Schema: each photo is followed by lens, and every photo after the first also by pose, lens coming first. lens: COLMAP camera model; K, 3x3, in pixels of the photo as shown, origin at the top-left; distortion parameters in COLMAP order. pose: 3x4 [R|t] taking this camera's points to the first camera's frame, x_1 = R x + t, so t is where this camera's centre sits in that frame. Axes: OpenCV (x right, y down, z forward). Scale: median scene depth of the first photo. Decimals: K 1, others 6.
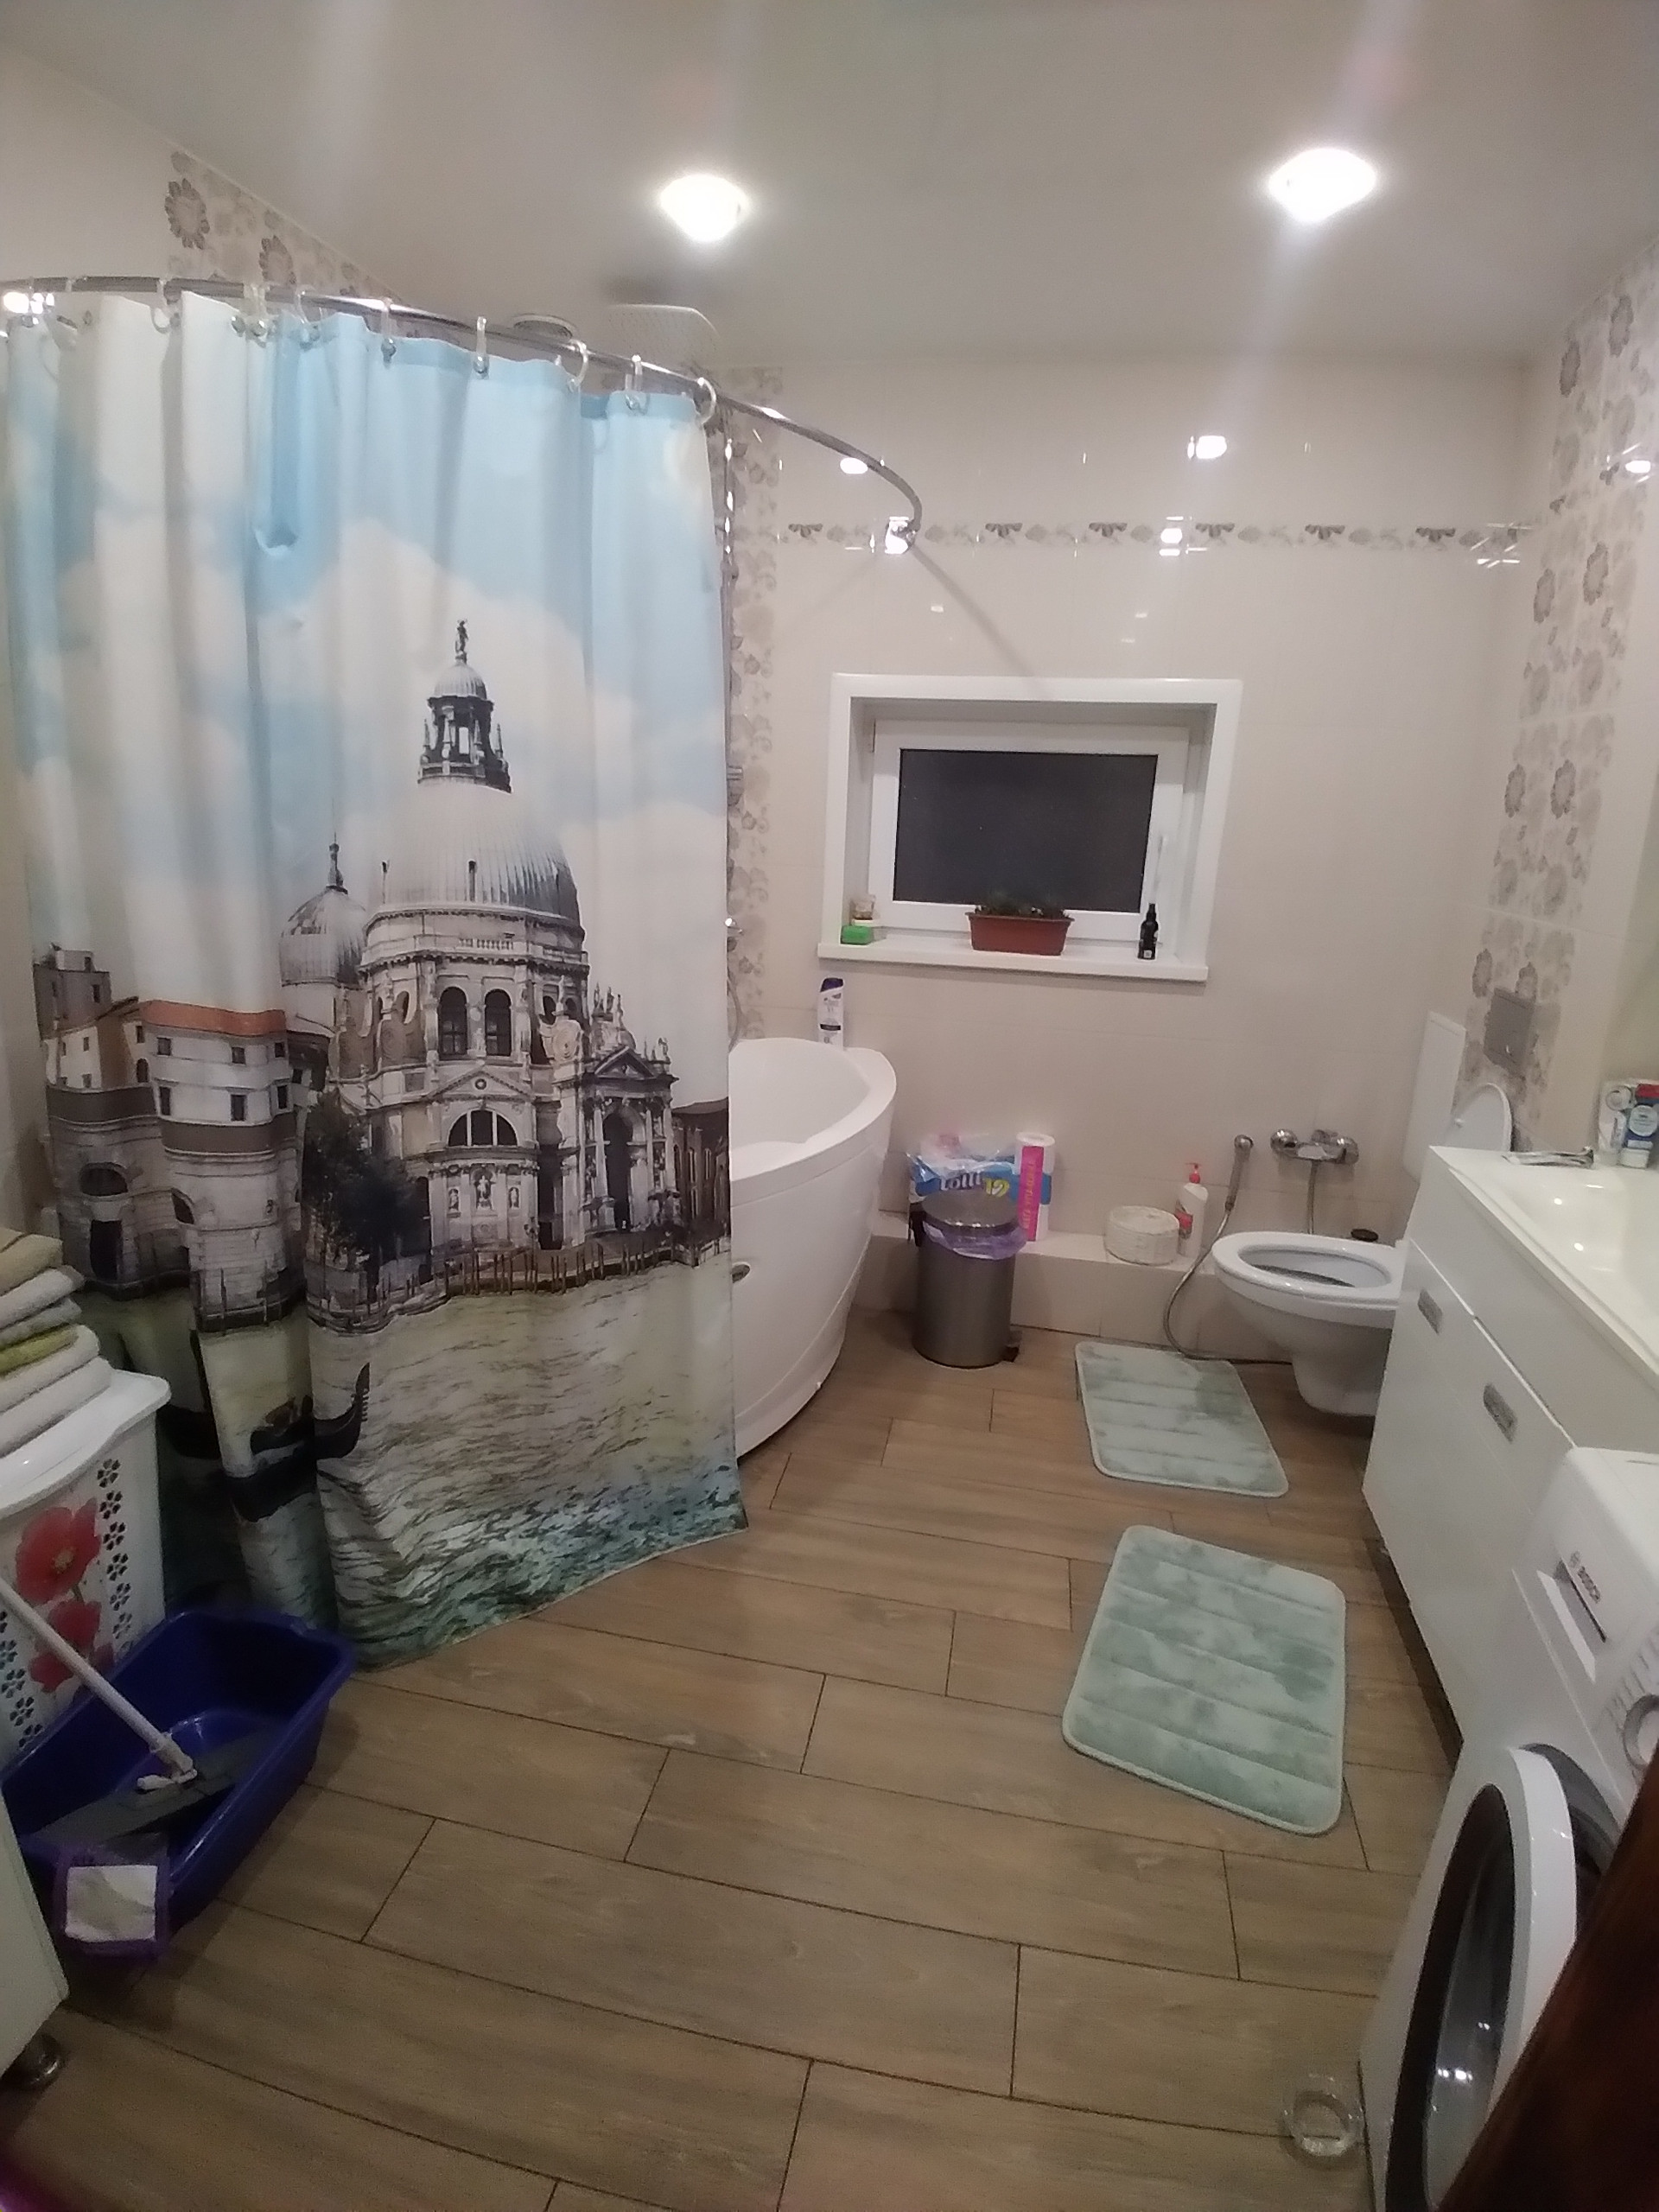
lens RADIAL K [[1122.2, 0, 825.9], [0, 1122.2, 1090.1], [0, 0, 1]] dist [0.050732, -0.091890]
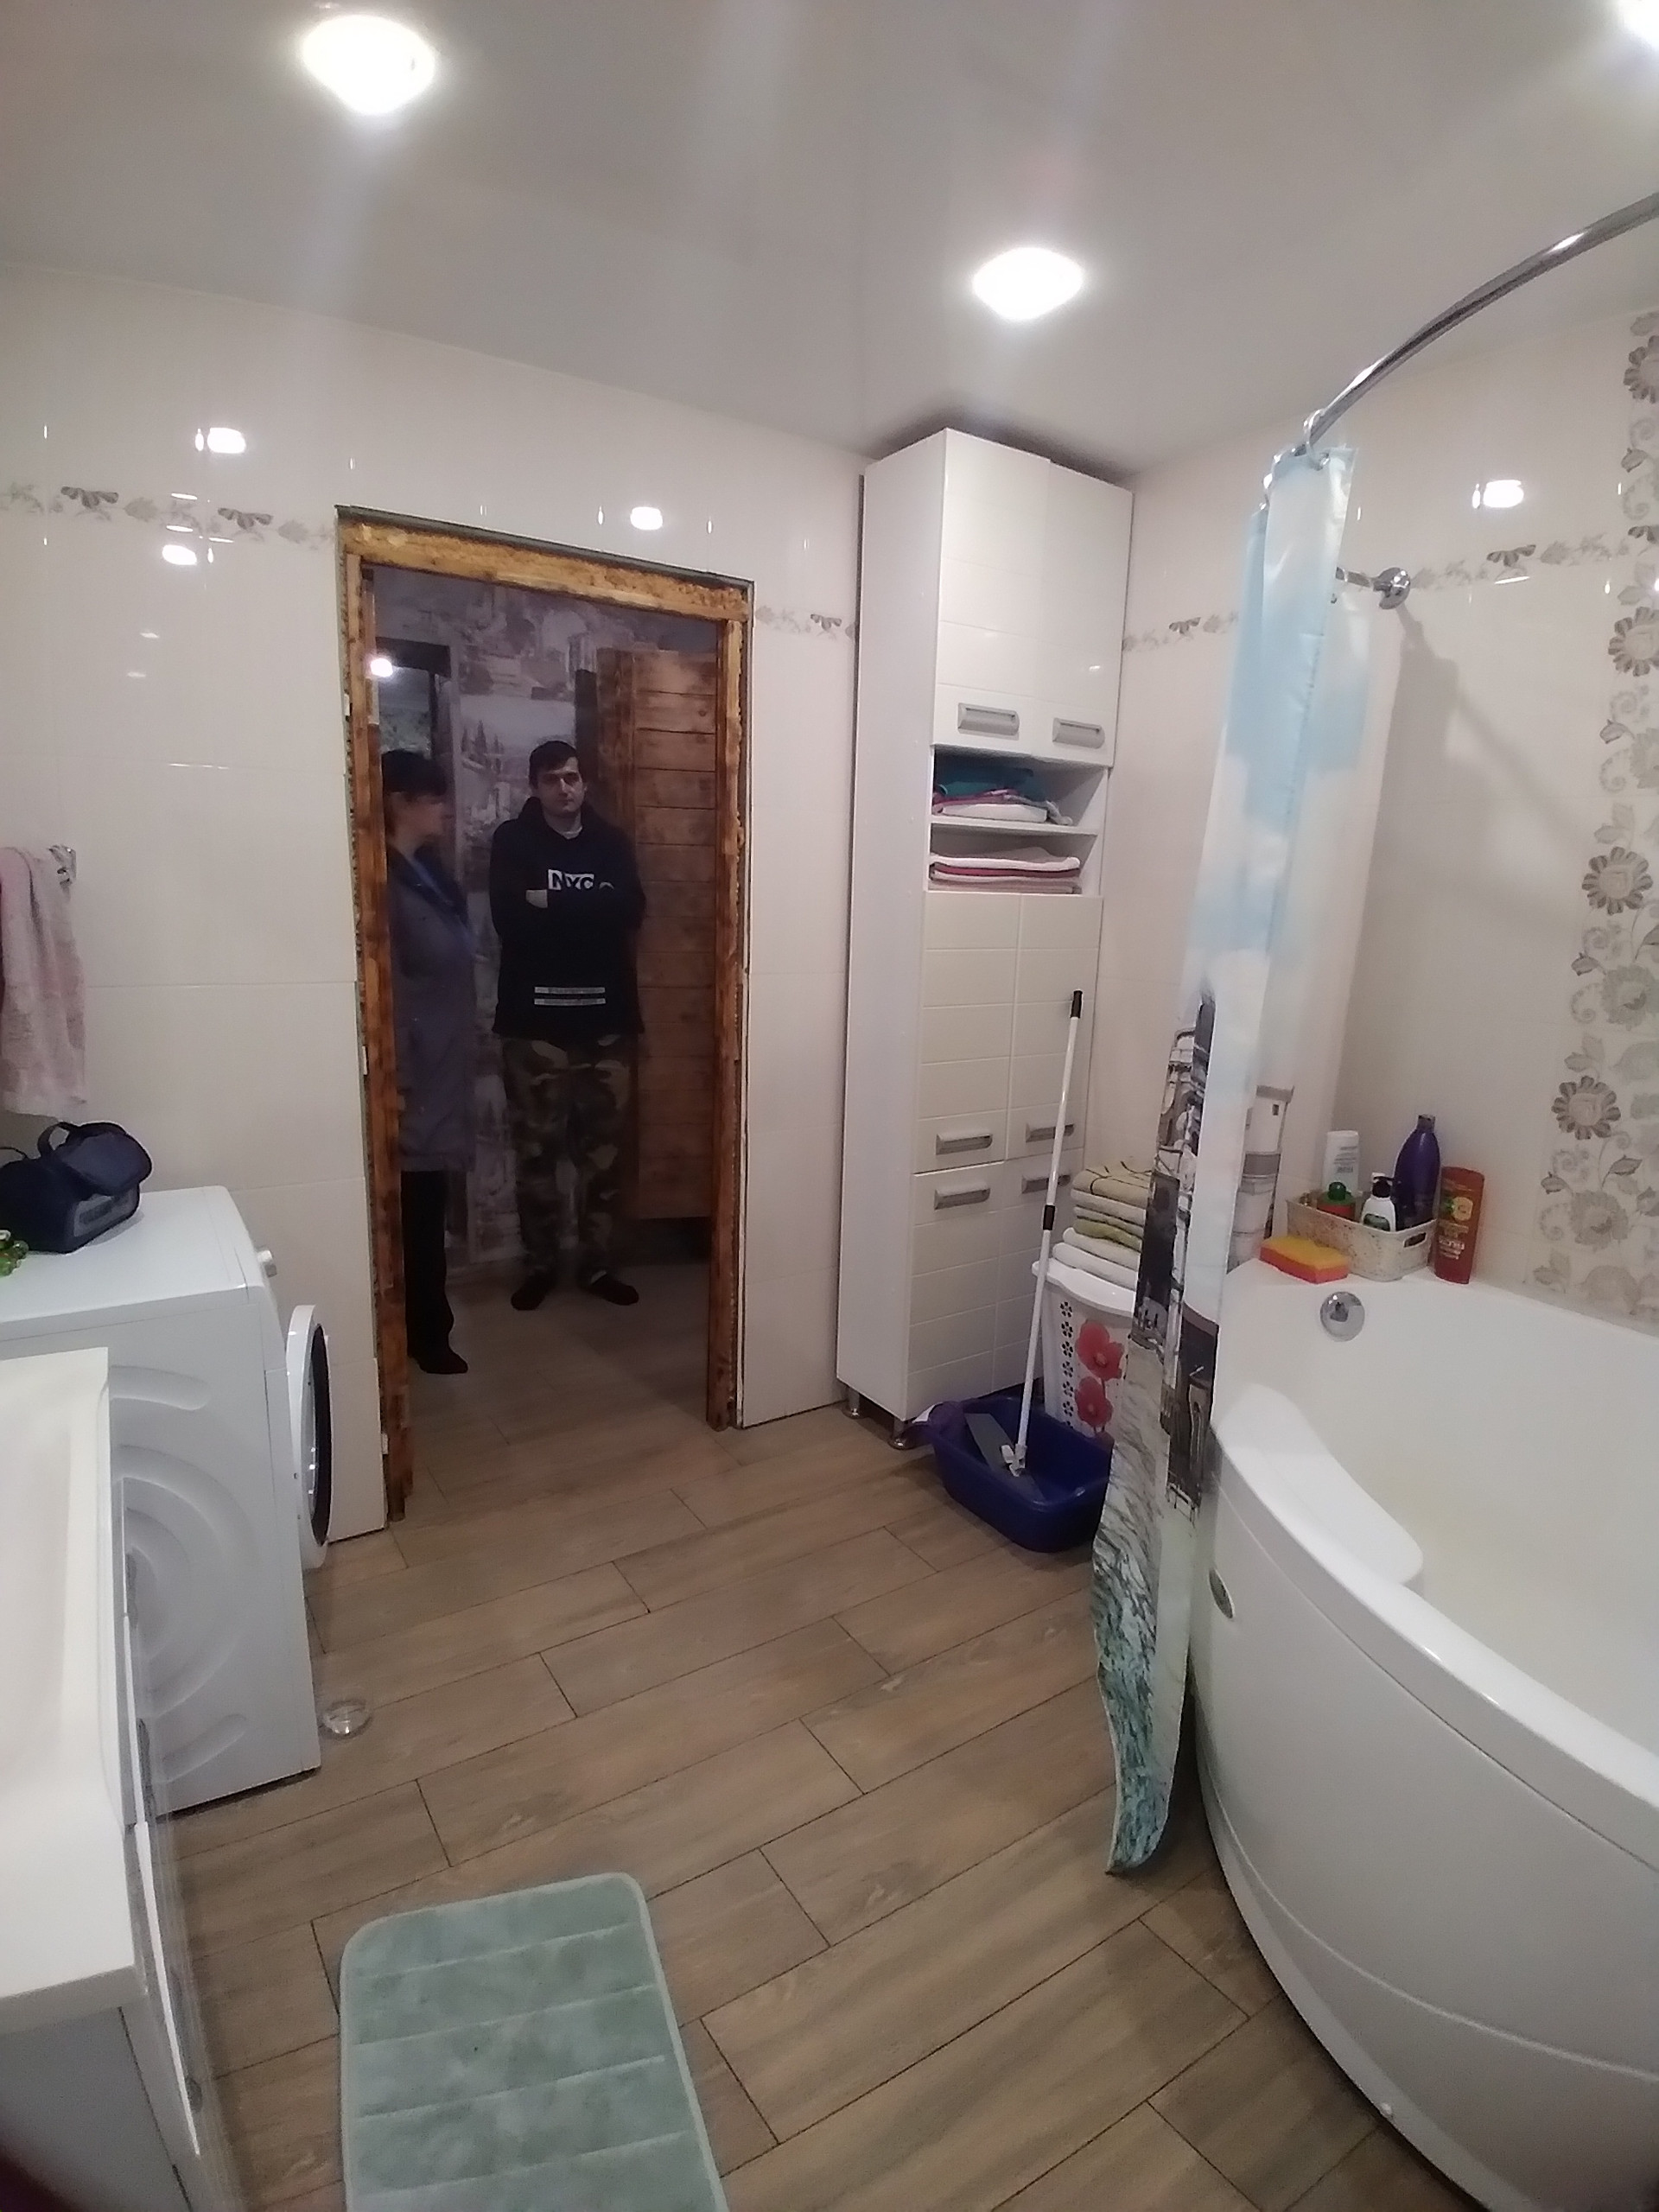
lens RADIAL K [[1124.3, 0, 827.6], [0, 1124.3, 1088.7], [0, 0, 1]] dist [0.047799, -0.088383]
pose [[-0.720874, 0.062914, -0.690205, 0.523500], [-0.224346, 0.921070, 0.318274, -0.278049], [0.655751, 0.384280, -0.649861, 1.092520]]
